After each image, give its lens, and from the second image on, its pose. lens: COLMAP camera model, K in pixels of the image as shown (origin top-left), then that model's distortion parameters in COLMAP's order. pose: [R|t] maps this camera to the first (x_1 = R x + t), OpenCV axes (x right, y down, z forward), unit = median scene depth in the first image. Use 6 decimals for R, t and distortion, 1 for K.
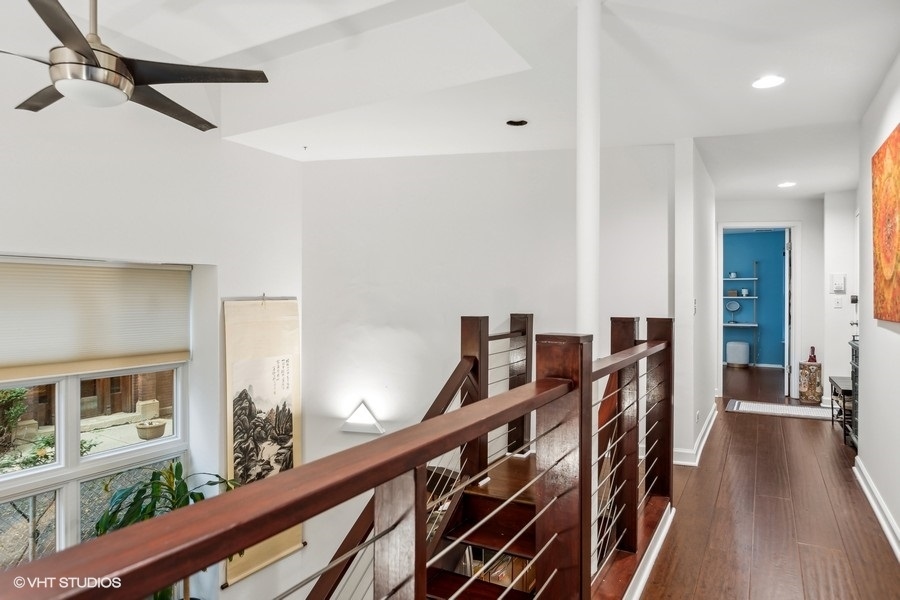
lens RADIAL K [[563.5, 0, 449.7], [0, 563.5, 300.3], [0, 0, 1]] dist [0.000553, 0.000046]
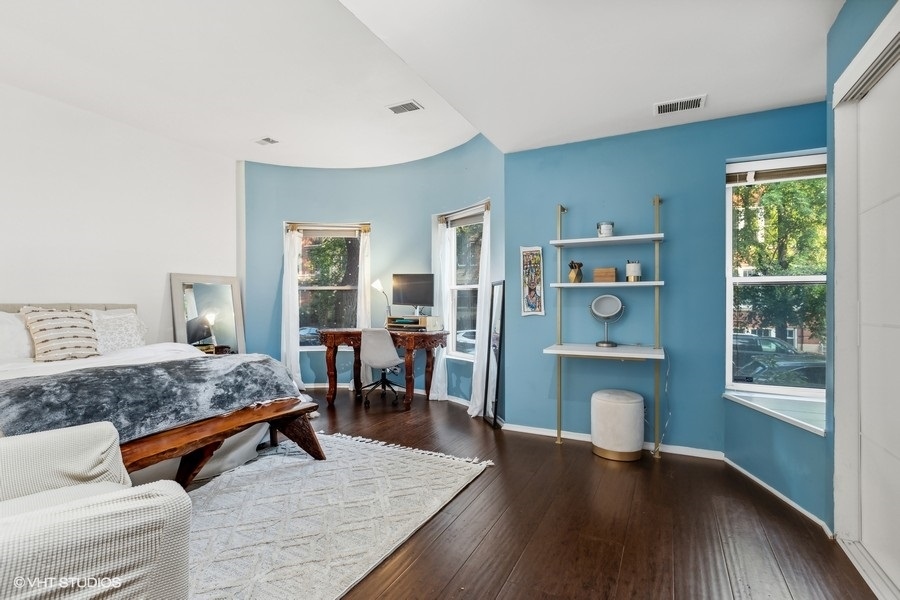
lens RADIAL K [[440.7, 0, 450.5], [0, 440.7, 299.4], [0, 0, 1]] dist [0.000823, 0.000038]
pose [[0.998489, -0.003591, 0.054829, 0.373775], [0.003697, 0.999991, -0.001842, 0.006013], [-0.054822, 0.002042, 0.998494, 0.688486]]
